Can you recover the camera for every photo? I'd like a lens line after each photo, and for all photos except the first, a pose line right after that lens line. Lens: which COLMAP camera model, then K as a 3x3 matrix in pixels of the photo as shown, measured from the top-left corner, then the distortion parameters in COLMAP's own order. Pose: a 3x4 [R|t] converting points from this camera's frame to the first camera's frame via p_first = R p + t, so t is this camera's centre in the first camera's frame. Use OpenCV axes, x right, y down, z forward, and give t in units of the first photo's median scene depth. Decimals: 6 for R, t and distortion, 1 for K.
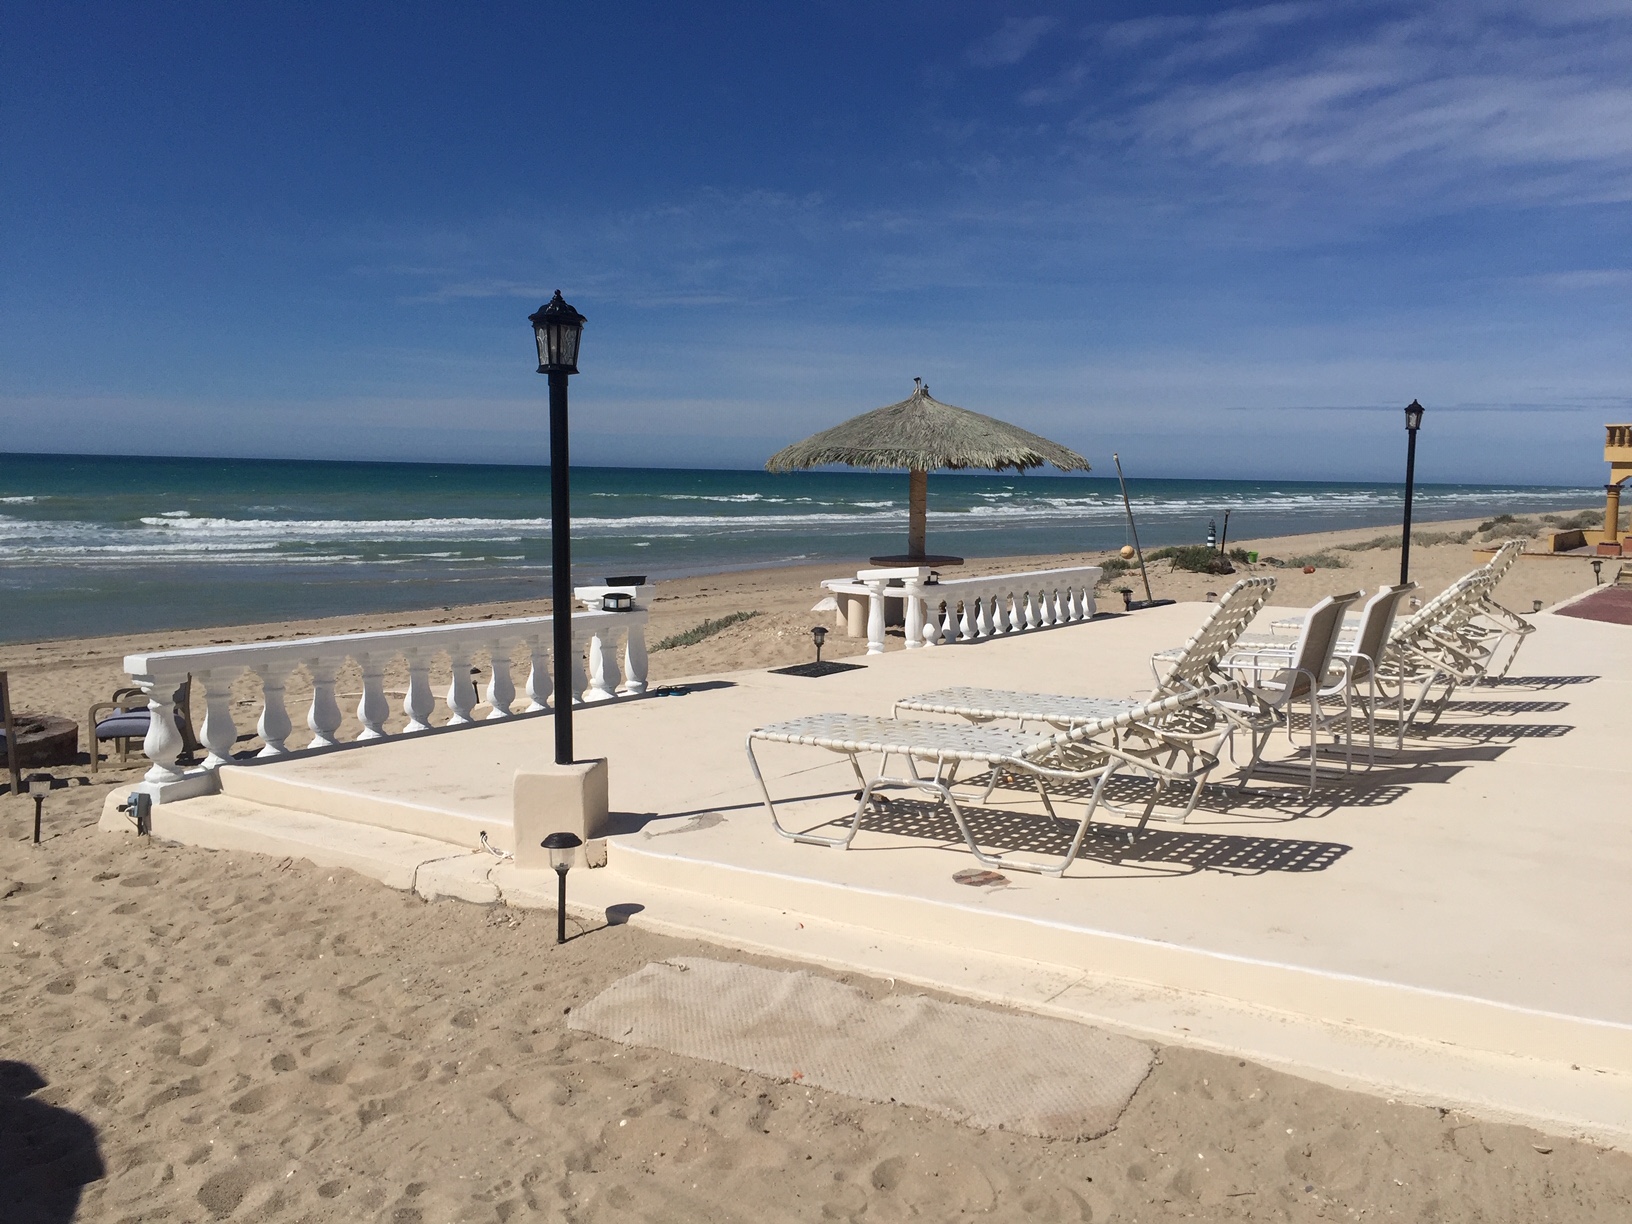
lens RADIAL K [[1428.3, 0, 816.0], [0, 1428.3, 612.0], [0, 0, 1]] dist [0.065593, -0.136283]
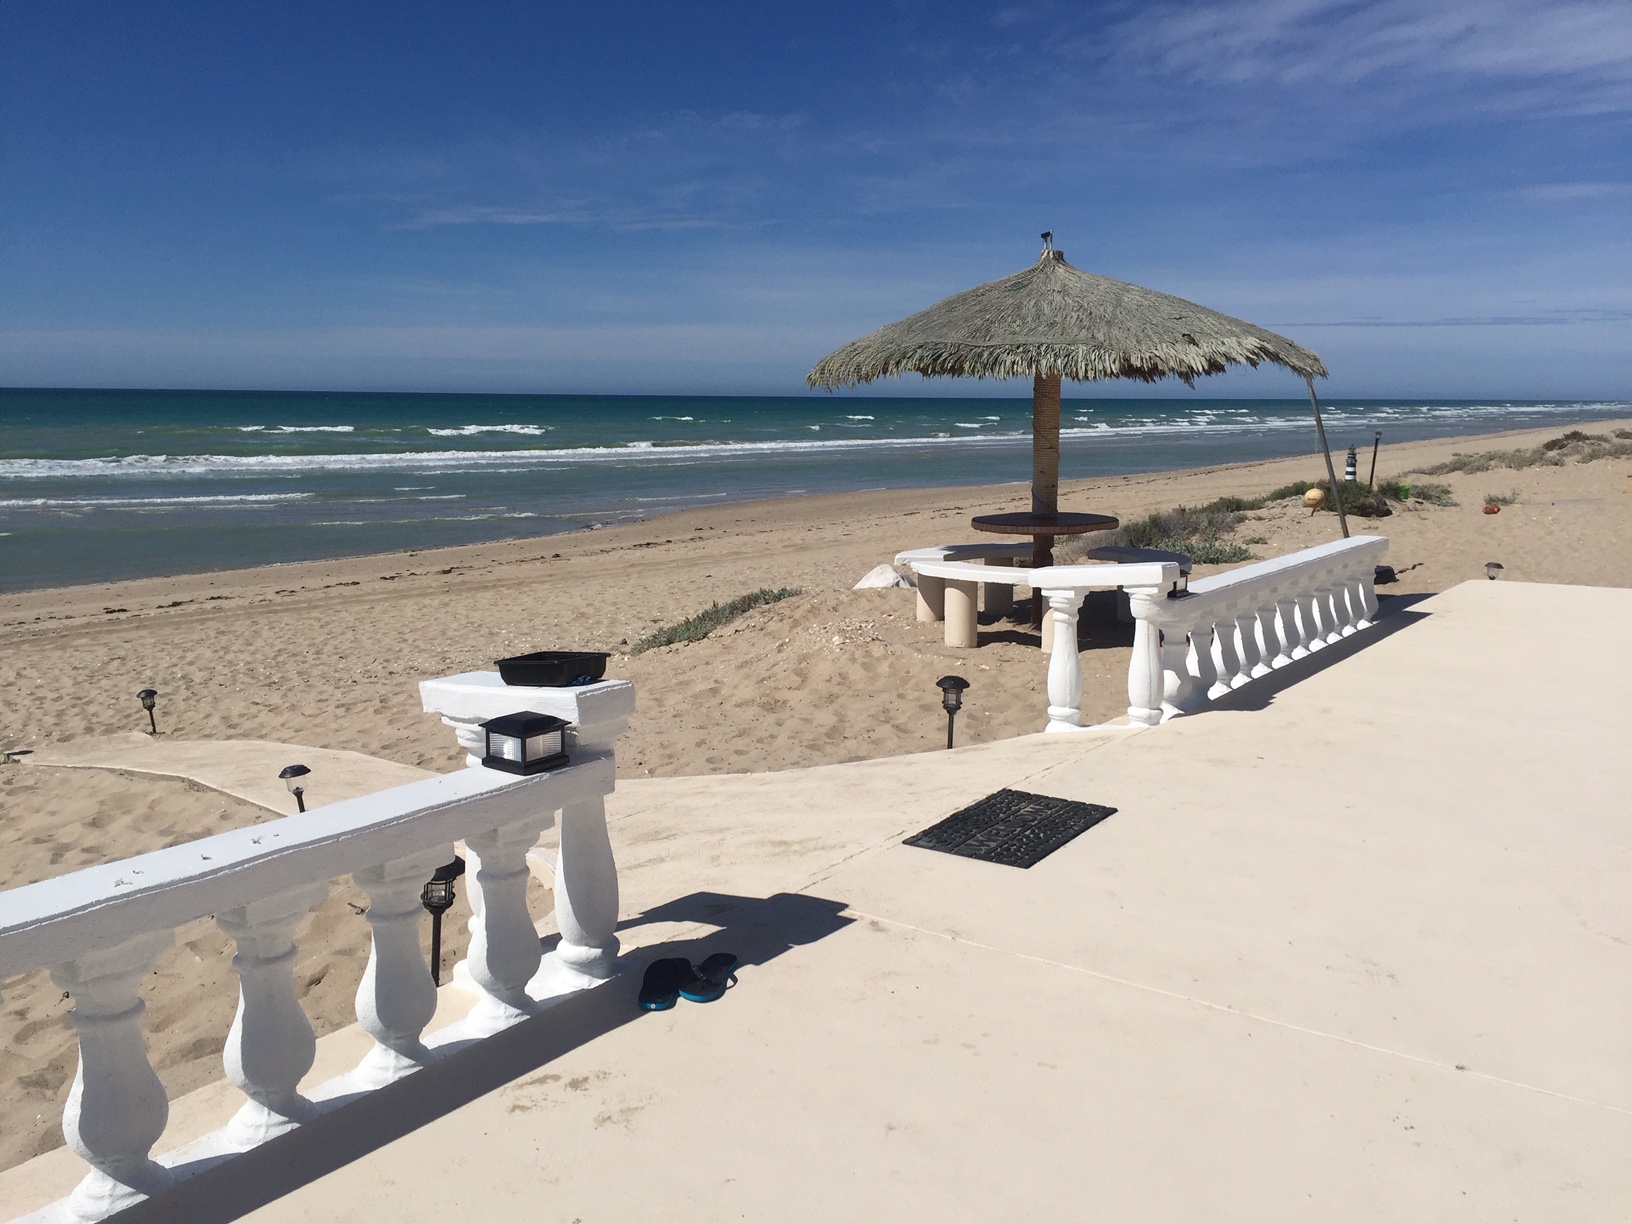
lens RADIAL K [[1370.9, 0, 843.4], [0, 1370.9, 647.2], [0, 0, 1]] dist [0.073787, -0.130534]
pose [[0.999392, -0.019096, 0.029168, -0.023849], [0.016631, 0.996449, 0.082537, -0.019463], [-0.030640, -0.082001, 0.996161, 0.225830]]
